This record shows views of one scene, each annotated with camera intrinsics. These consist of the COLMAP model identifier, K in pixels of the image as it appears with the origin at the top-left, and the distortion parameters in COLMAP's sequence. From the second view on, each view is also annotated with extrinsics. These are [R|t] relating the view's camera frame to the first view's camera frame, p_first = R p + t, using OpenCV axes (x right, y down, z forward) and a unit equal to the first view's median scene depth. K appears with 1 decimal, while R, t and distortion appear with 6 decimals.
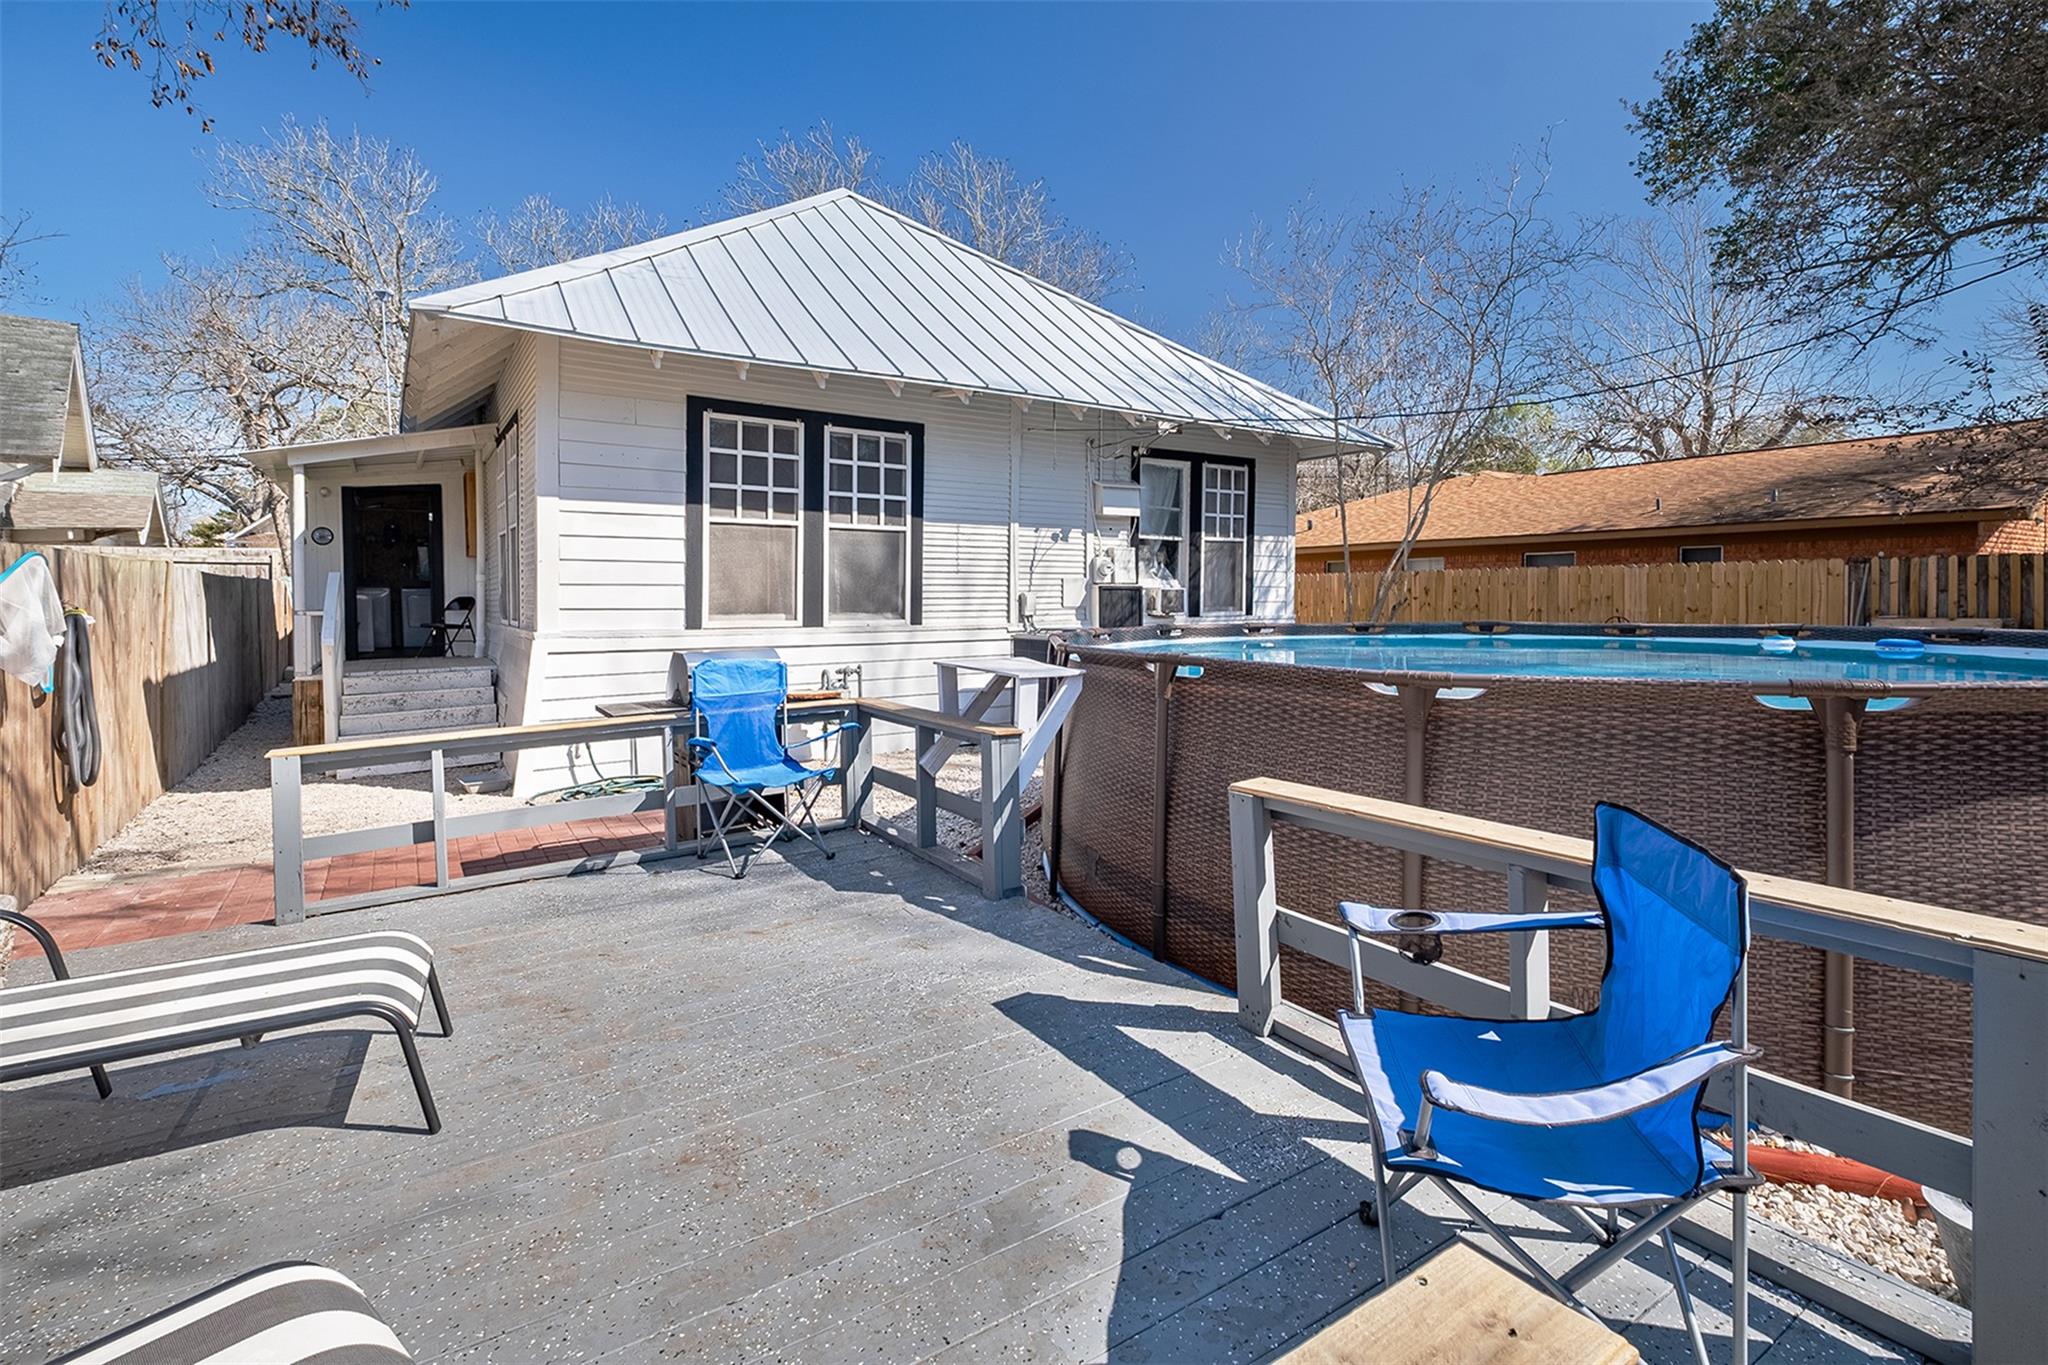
lens RADIAL K [[918.6, 0, 1012.3], [0, 918.6, 605.4], [0, 0, 1]] dist [-0.000904, -0.002221]
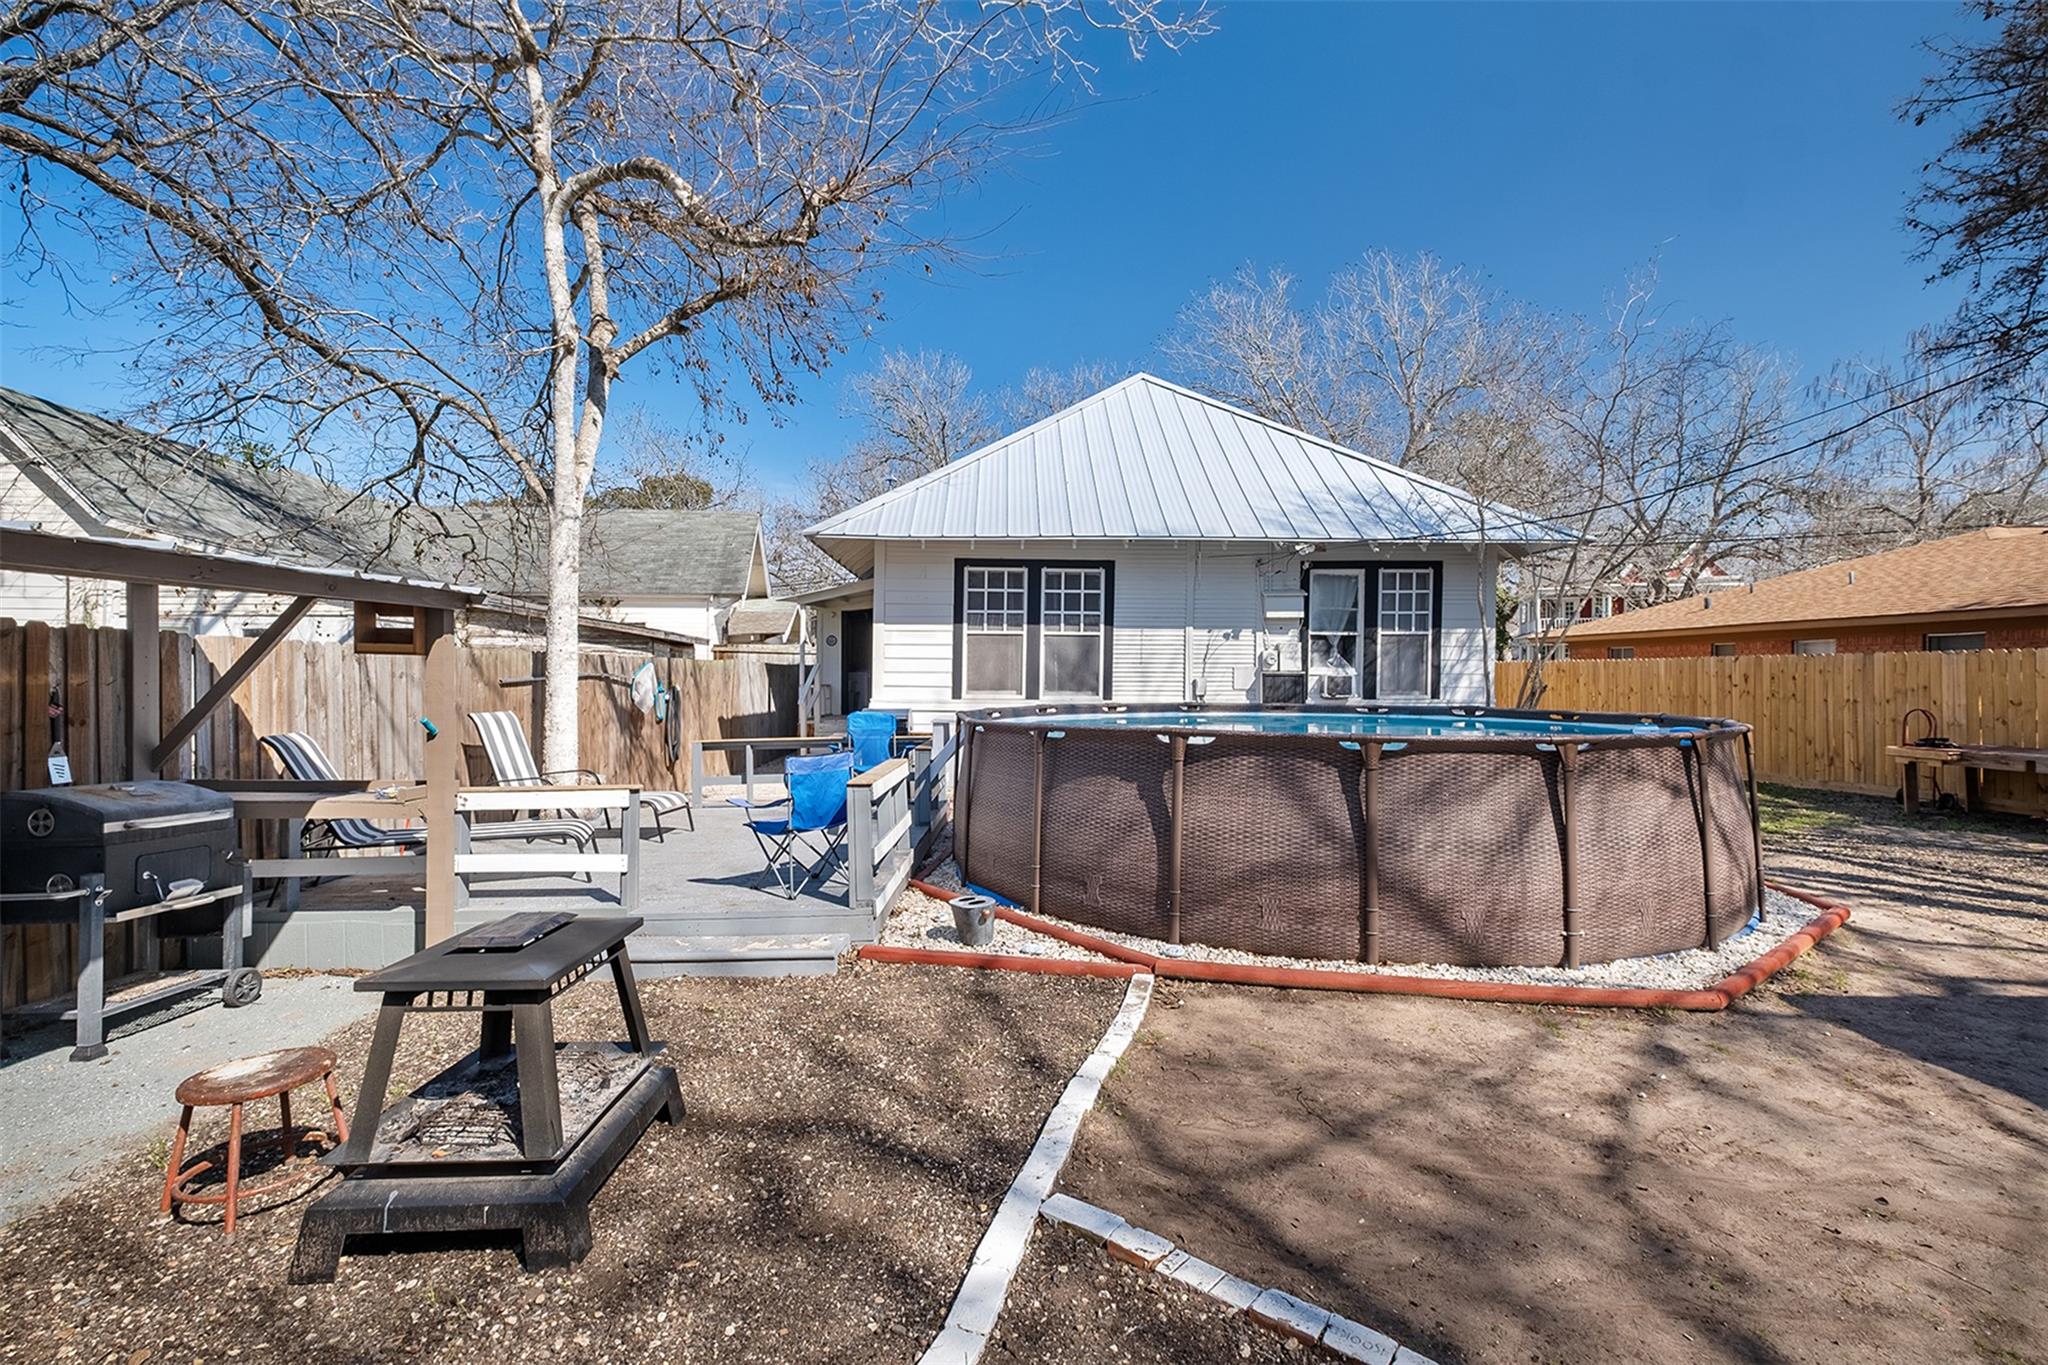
lens RADIAL K [[918.6, 0, 1069.1], [0, 918.6, 668.3], [0, 0, 1]] dist [-0.000904, -0.002221]
pose [[0.859600, 0.004126, -0.510952, 0.560297], [-0.012027, 0.999854, -0.012160, -0.009451], [0.510827, 0.016599, 0.859523, -0.267485]]
